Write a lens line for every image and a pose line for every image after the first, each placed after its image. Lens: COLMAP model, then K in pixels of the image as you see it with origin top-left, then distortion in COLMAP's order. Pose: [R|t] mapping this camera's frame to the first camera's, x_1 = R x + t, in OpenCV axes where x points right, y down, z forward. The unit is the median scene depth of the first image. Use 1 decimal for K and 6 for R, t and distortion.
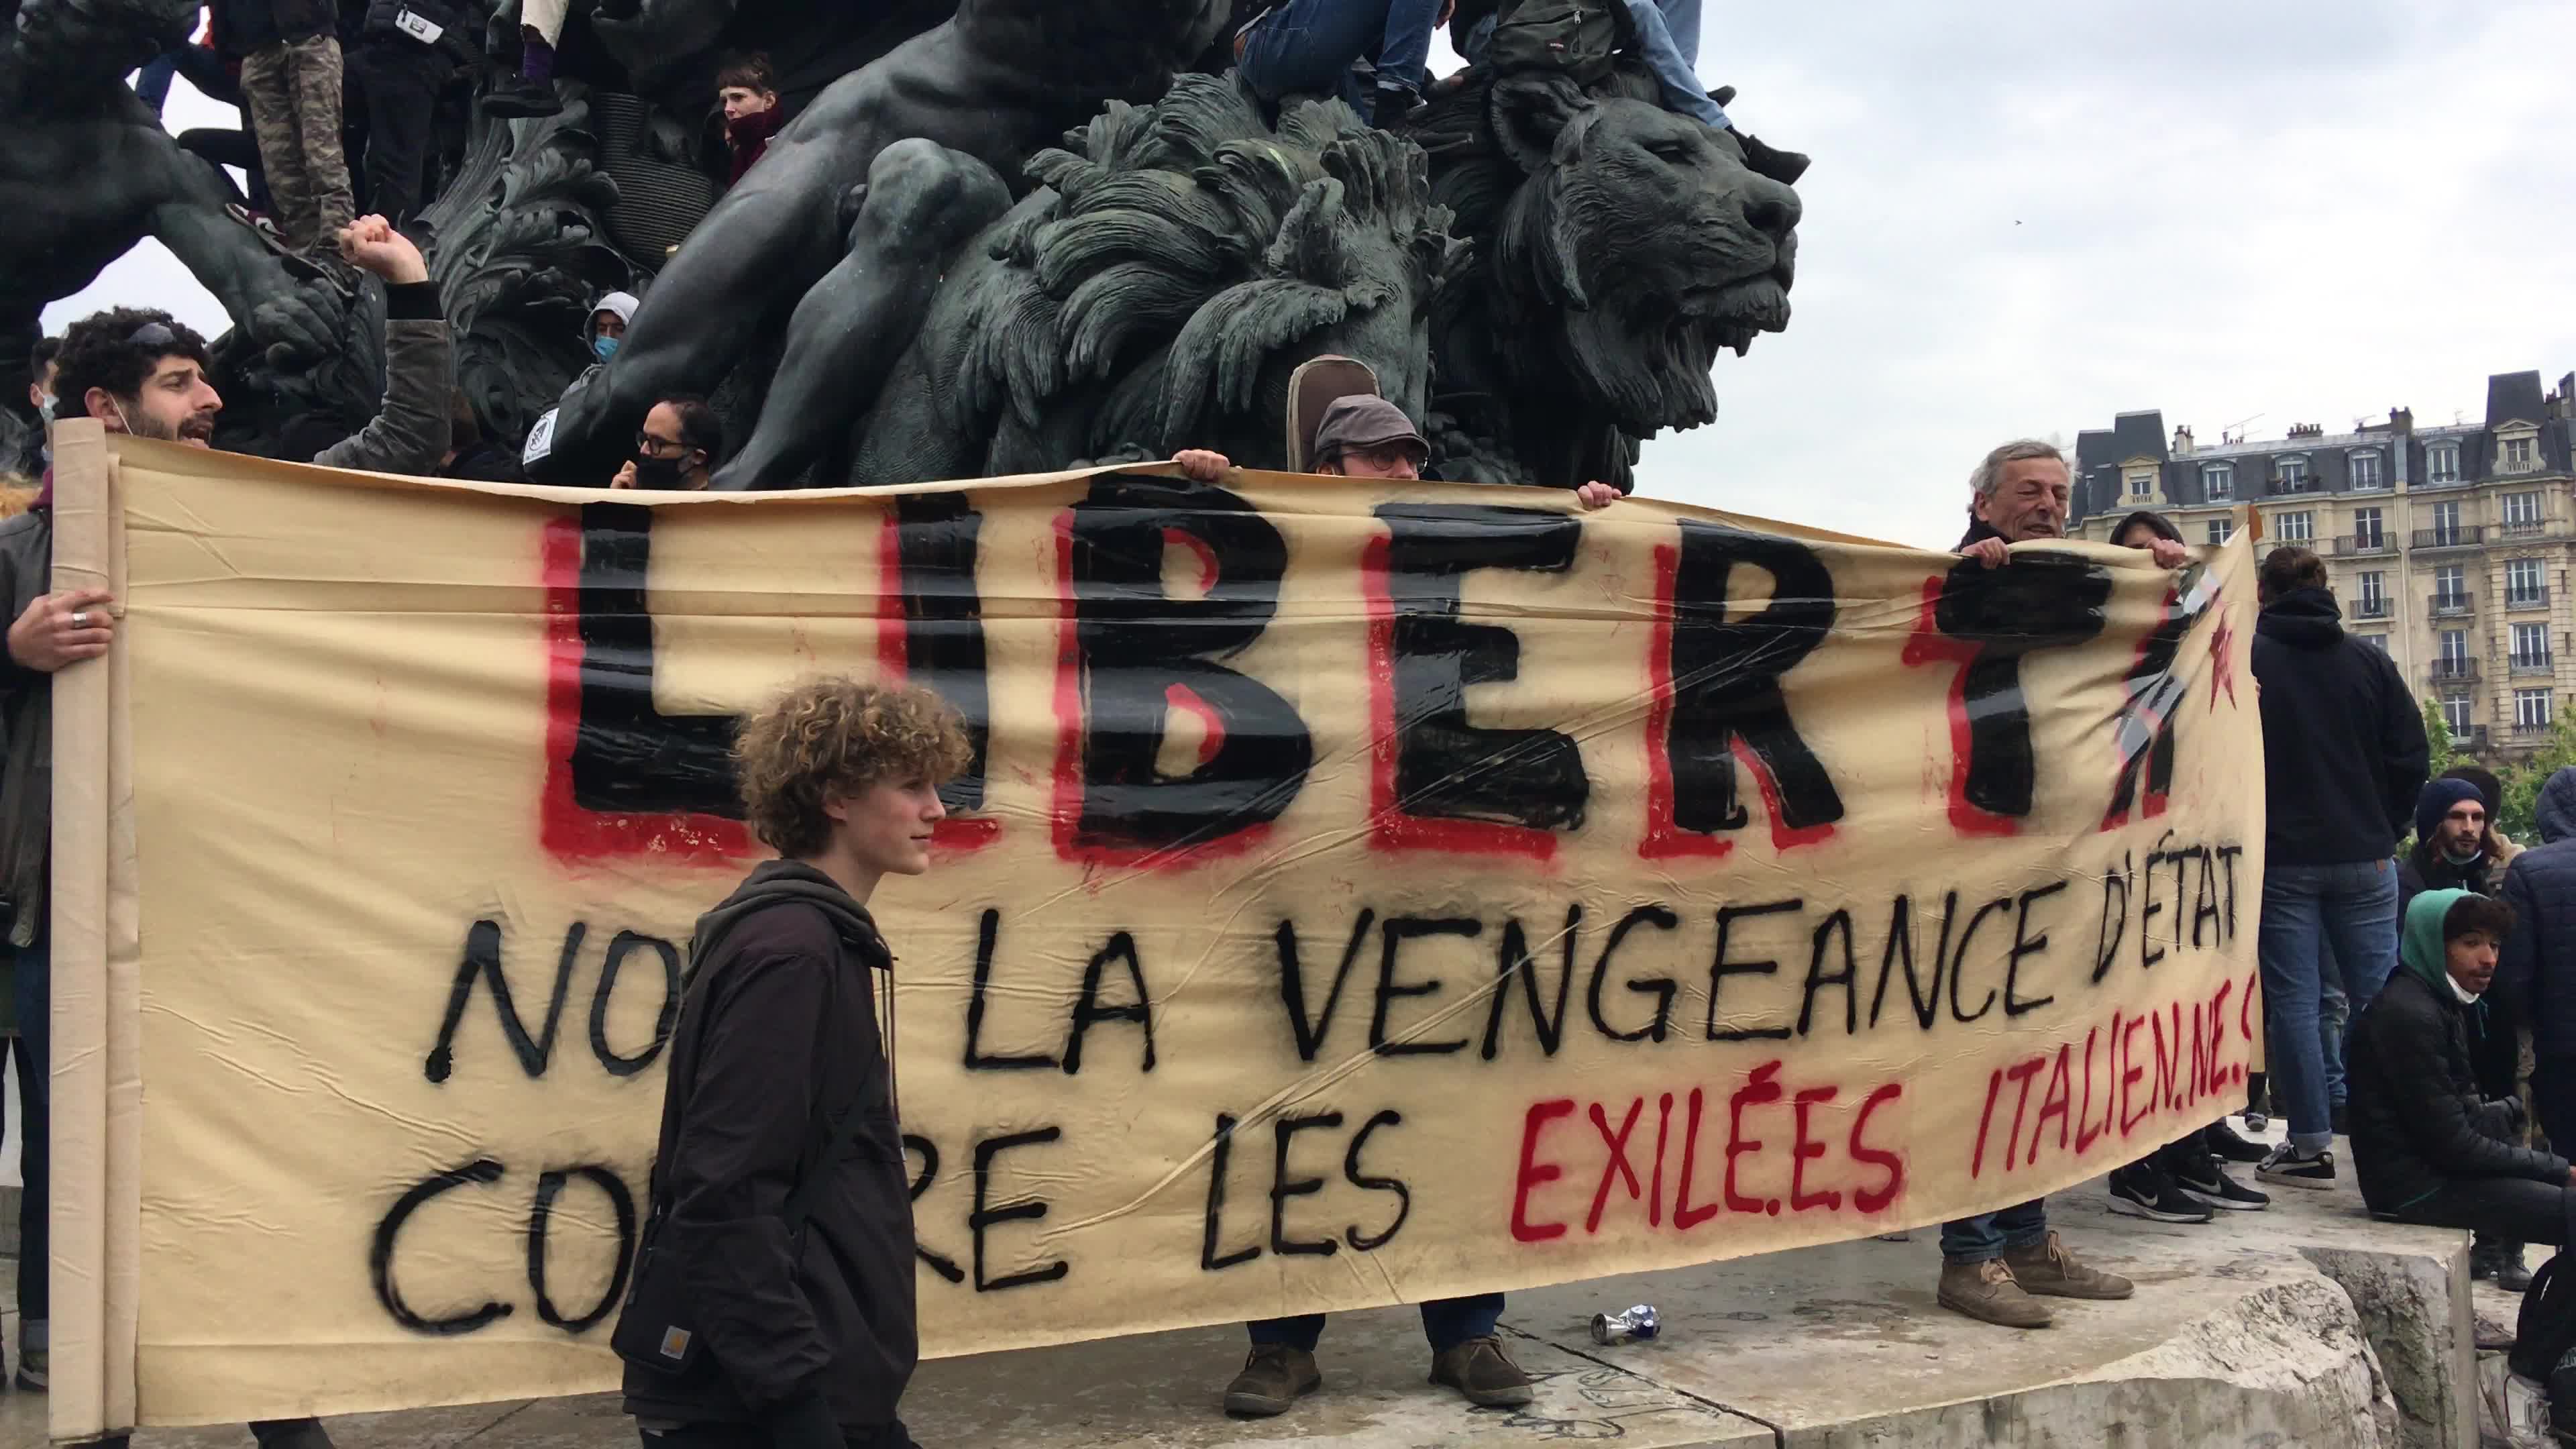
lens RADIAL K [[2334.8, 0, 1293.4], [0, 2334.8, 703.1], [0, 0, 1]] dist [0.112379, -0.156127]
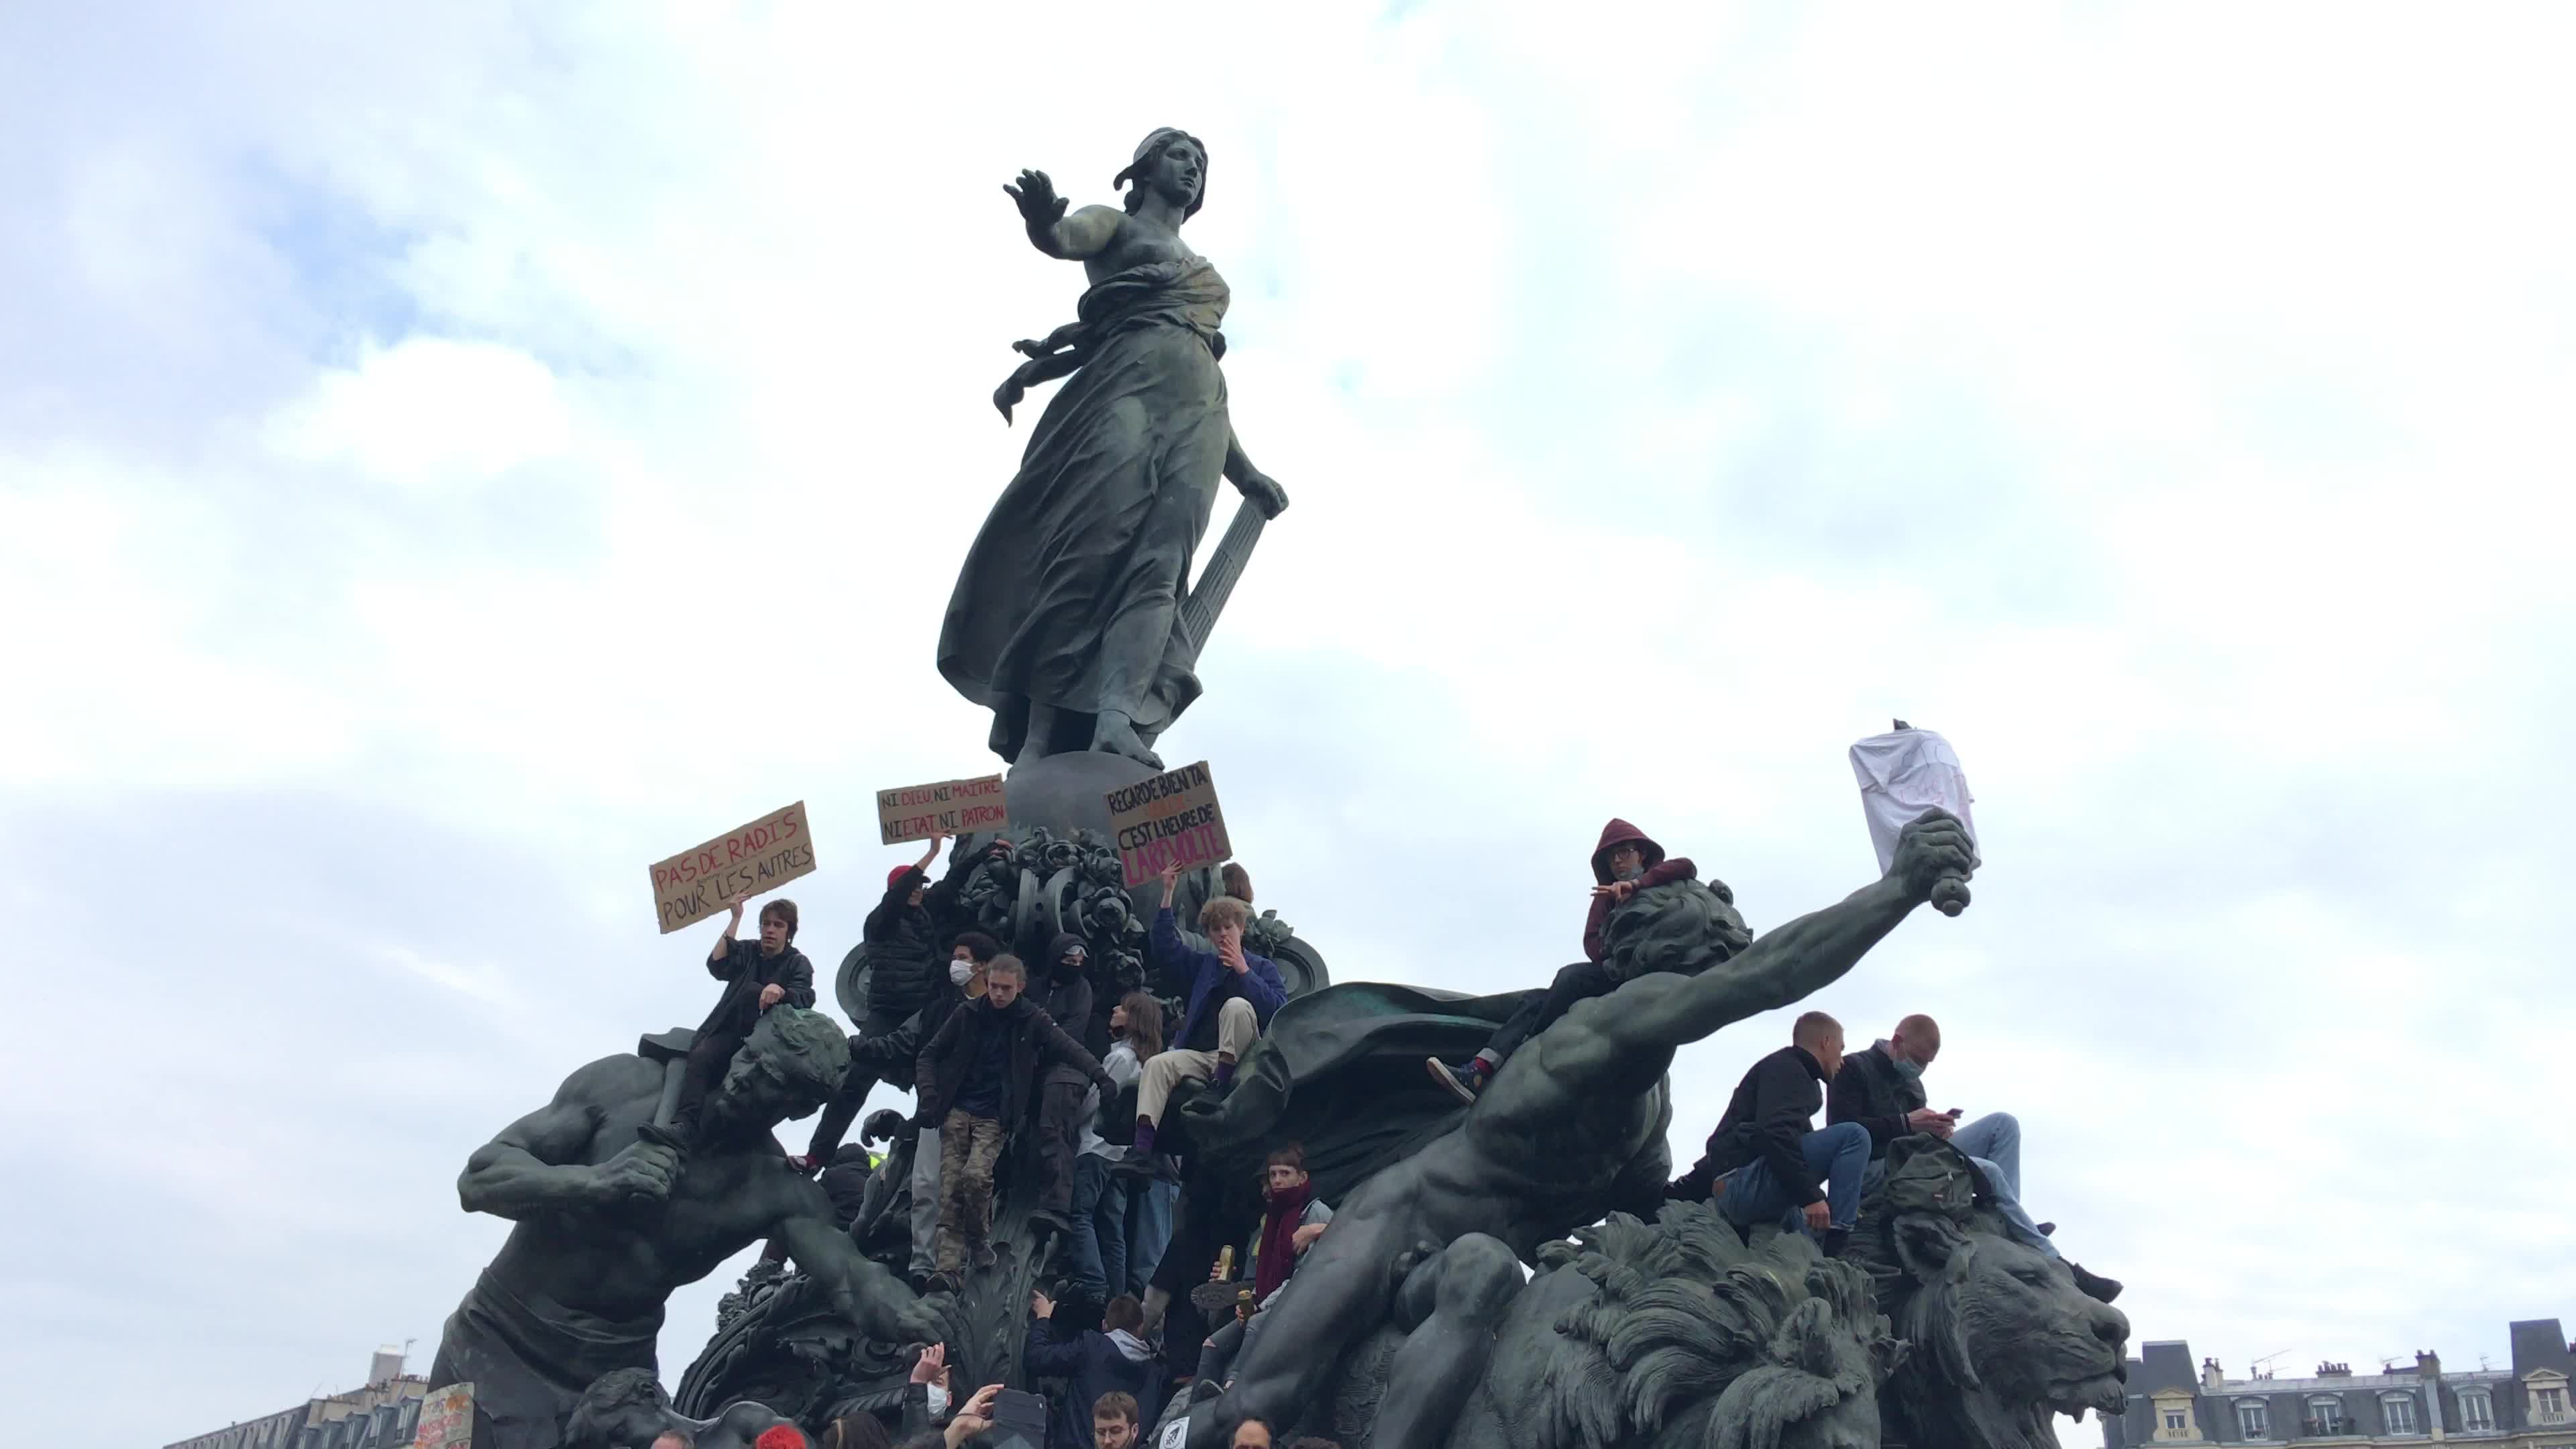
lens RADIAL K [[2334.8, 0, 1293.4], [0, 2334.8, 703.1], [0, 0, 1]] dist [0.112379, -0.156127]
pose [[0.999213, 0.039433, -0.004250, -0.287602], [-0.038329, 0.932540, -0.359026, -0.026162], [-0.010194, 0.358906, 0.933318, -0.451829]]
